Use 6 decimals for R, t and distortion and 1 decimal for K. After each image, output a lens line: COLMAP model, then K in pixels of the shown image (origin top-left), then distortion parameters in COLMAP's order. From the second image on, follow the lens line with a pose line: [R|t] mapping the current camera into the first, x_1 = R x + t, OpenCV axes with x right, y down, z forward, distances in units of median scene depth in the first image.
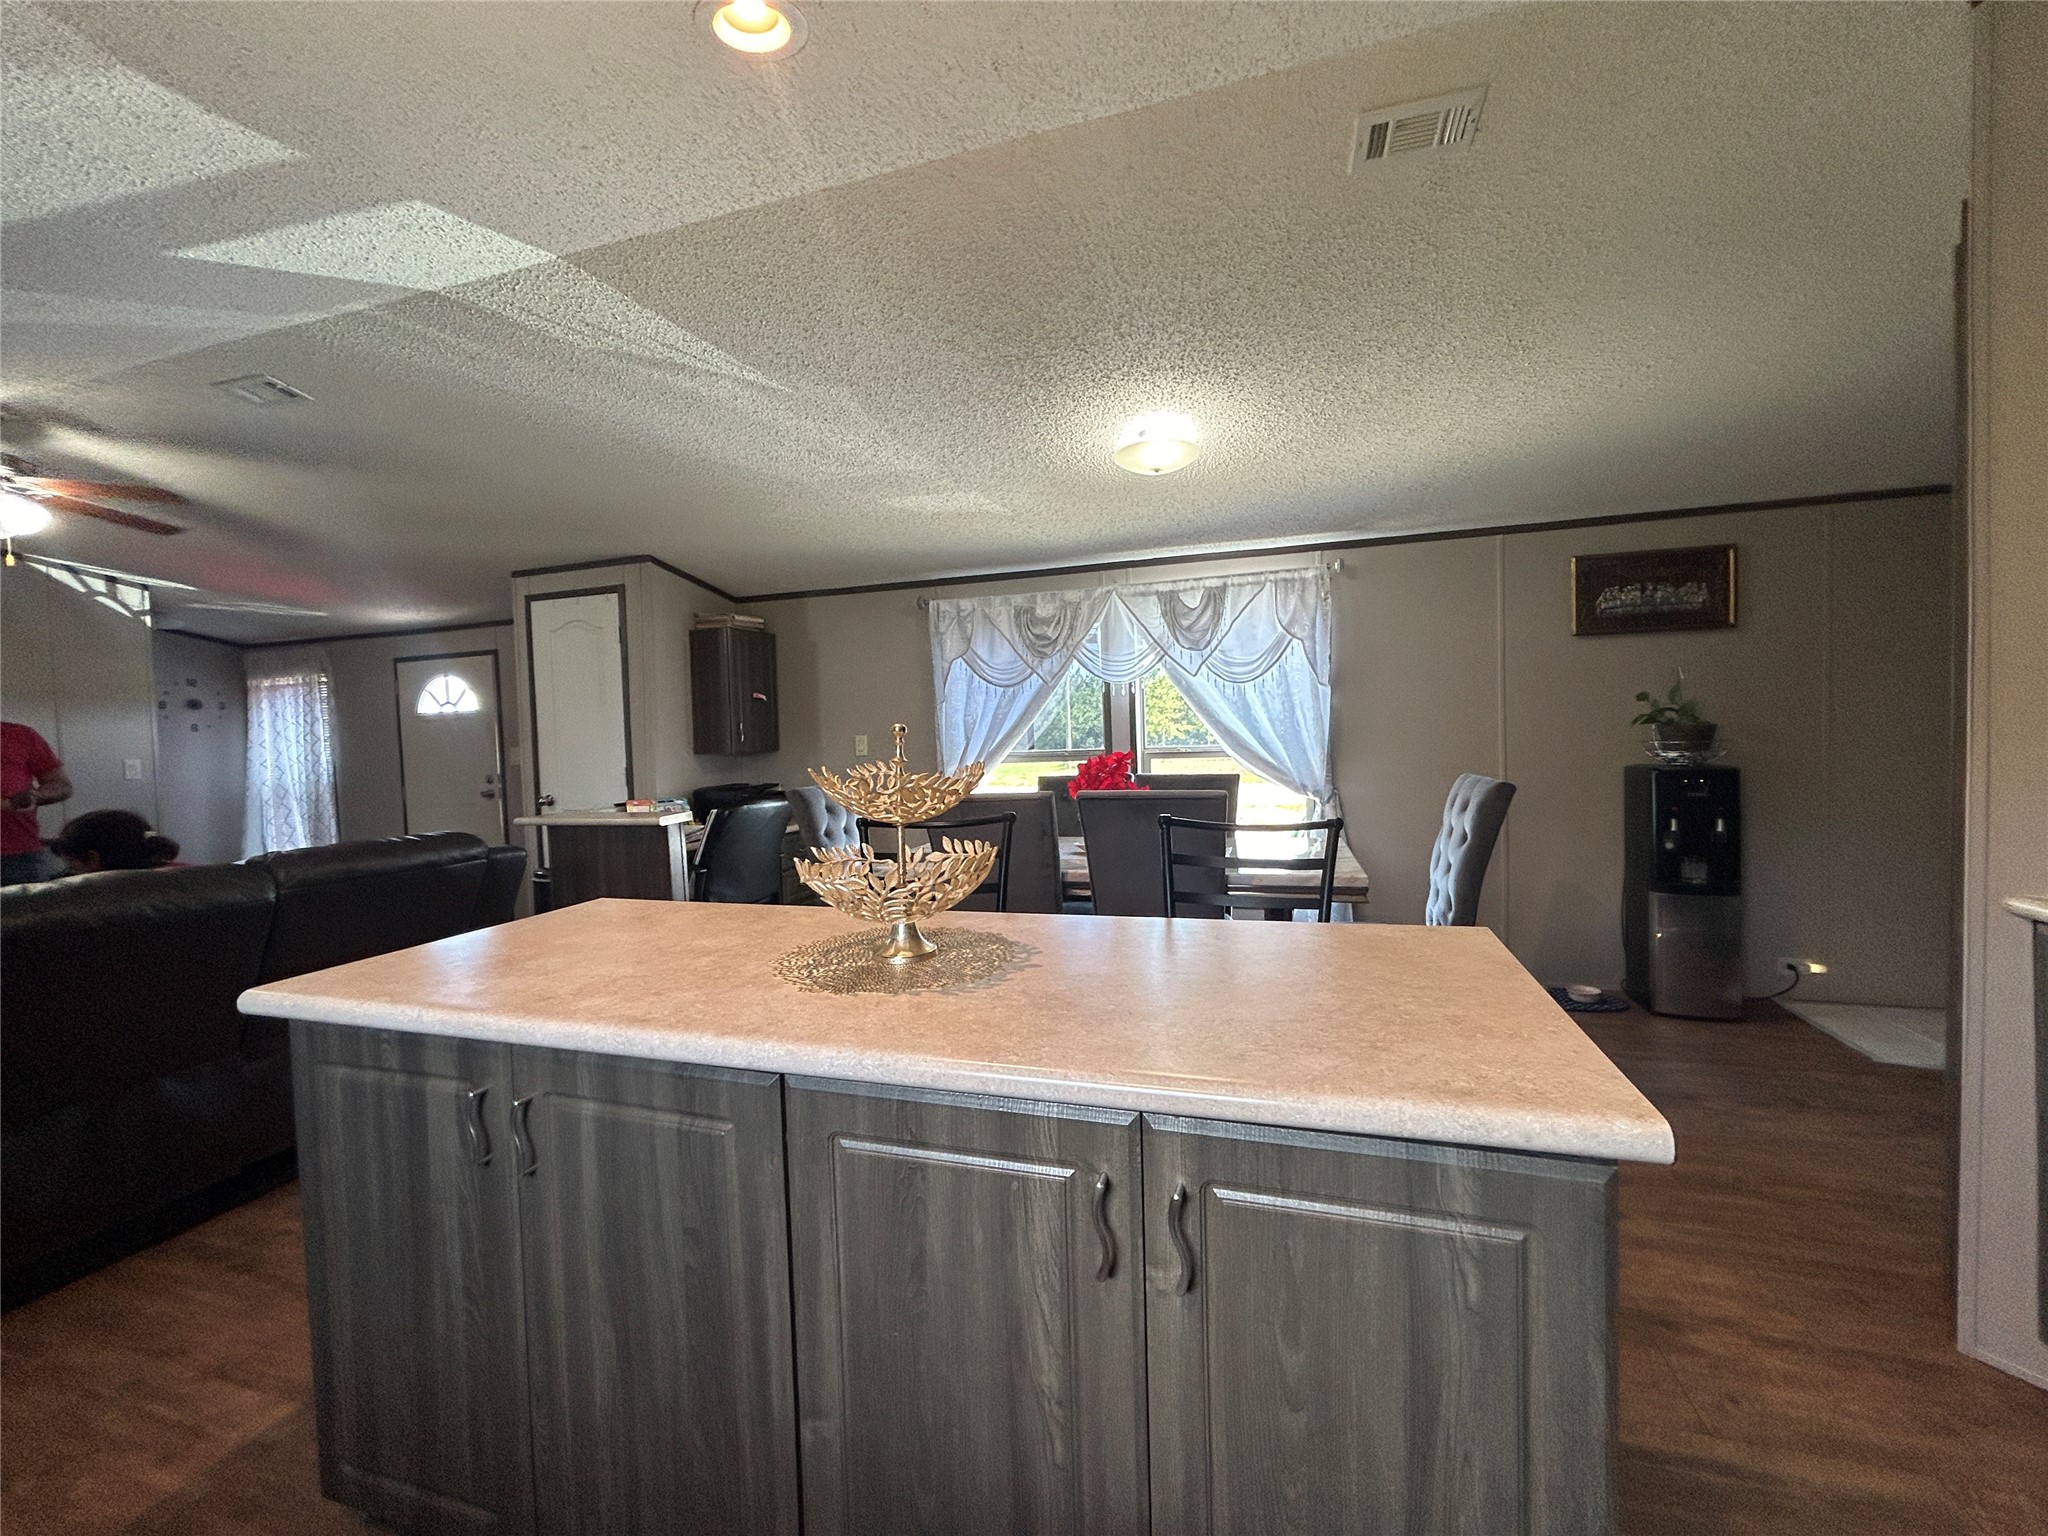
lens RADIAL K [[832.6, 0, 1027.3], [0, 832.6, 765.9], [0, 0, 1]] dist [-0.003178, 0.000595]
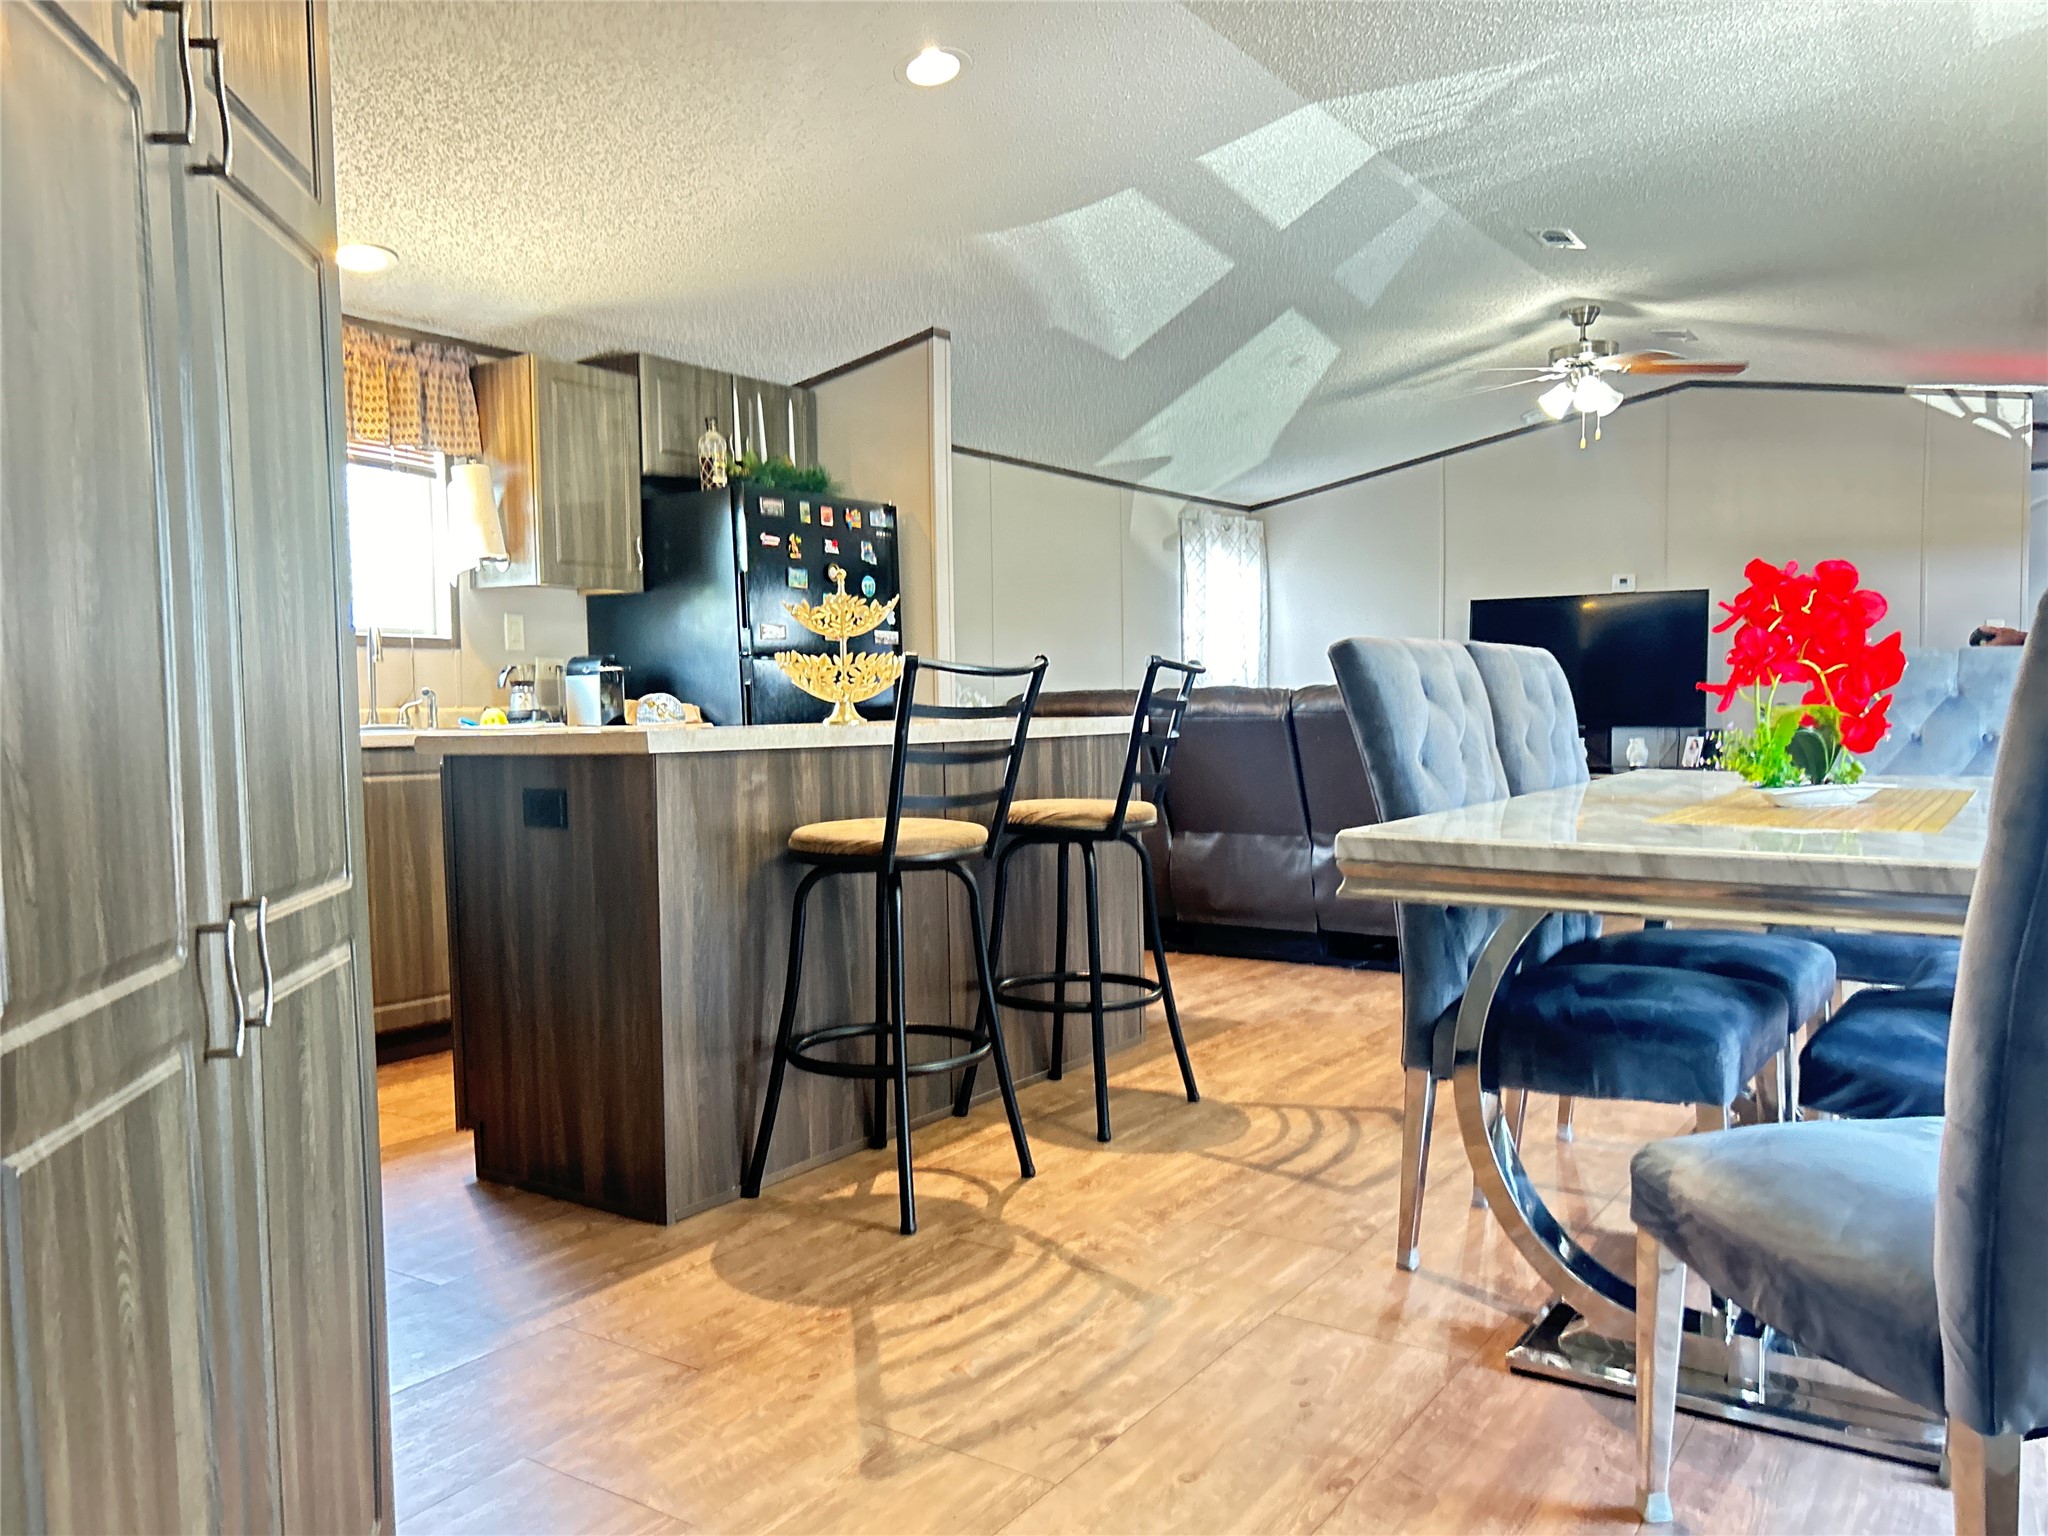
lens RADIAL K [[1552.7, 0, 1030.6], [0, 1552.7, 773.9], [0, 0, 1]] dist [0.044064, -0.056581]
pose [[-0.292387, 0.084380, -0.952570, 0.647173], [-0.008978, 0.995814, 0.090966, 0.010247], [0.956258, 0.035150, -0.290406, 0.579799]]
